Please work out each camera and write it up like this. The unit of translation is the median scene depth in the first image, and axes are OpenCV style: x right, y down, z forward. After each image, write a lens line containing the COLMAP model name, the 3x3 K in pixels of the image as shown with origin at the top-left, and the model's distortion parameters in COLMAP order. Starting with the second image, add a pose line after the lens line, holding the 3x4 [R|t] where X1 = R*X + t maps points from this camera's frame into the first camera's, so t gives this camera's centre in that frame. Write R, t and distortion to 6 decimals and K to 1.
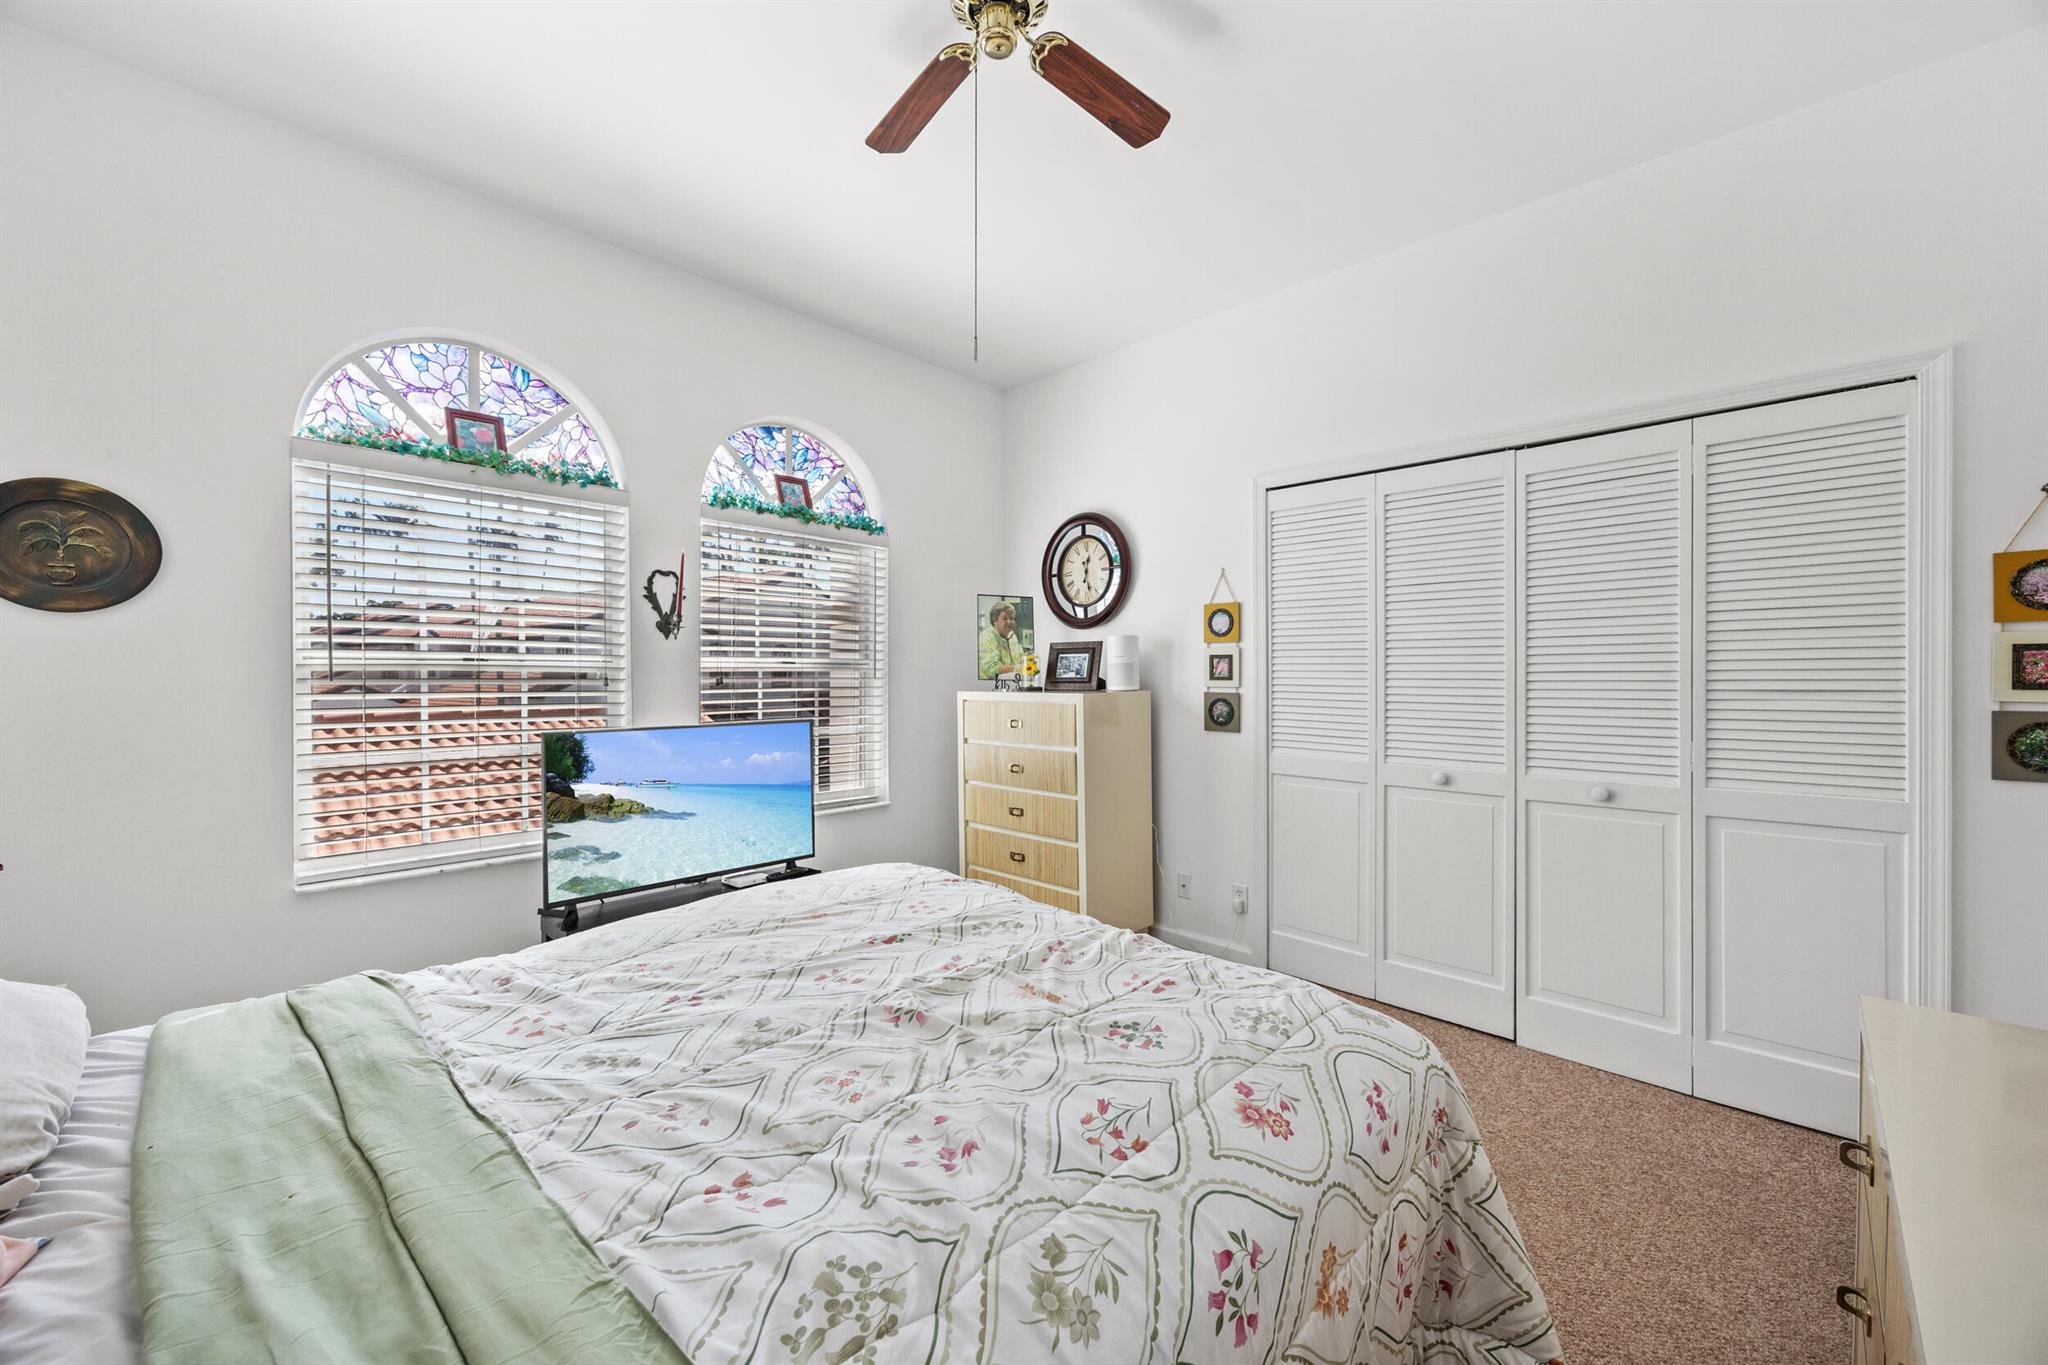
lens RADIAL K [[783.6, 0, 1026.3], [0, 783.6, 683.0], [0, 0, 1]] dist [-0.001847, -0.000052]
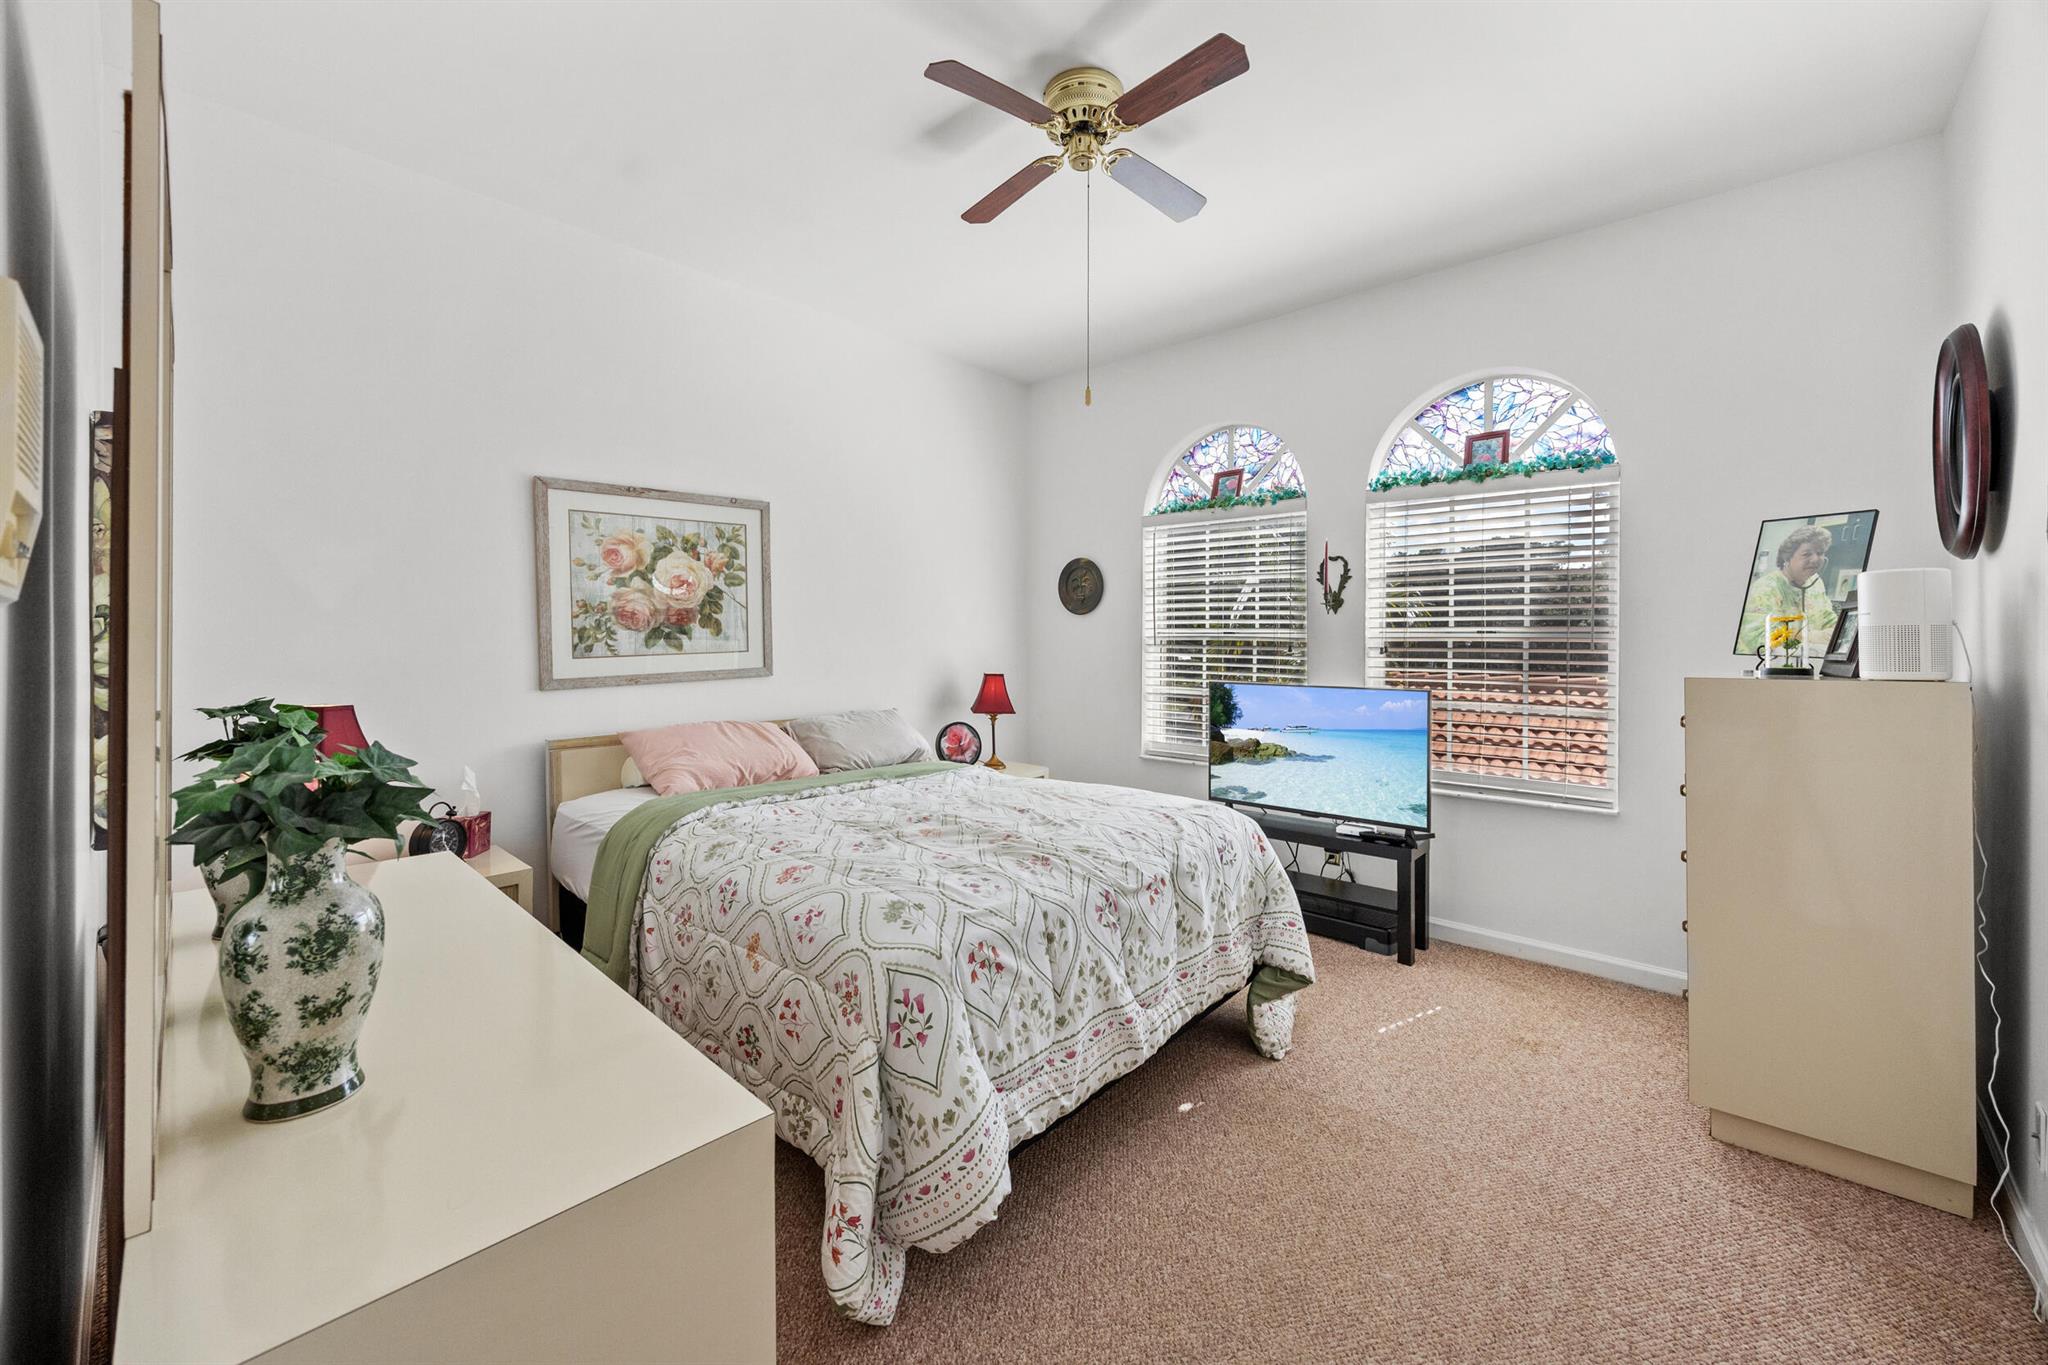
lens RADIAL K [[807.2, 0, 1027.1], [0, 807.2, 644.8], [0, 0, 1]] dist [-0.000017, 0.000110]
pose [[0.015085, 0.004717, -0.999875, 0.803769], [-0.019752, 0.999795, 0.004419, -0.005487], [0.999691, 0.019683, 0.015175, 0.548519]]
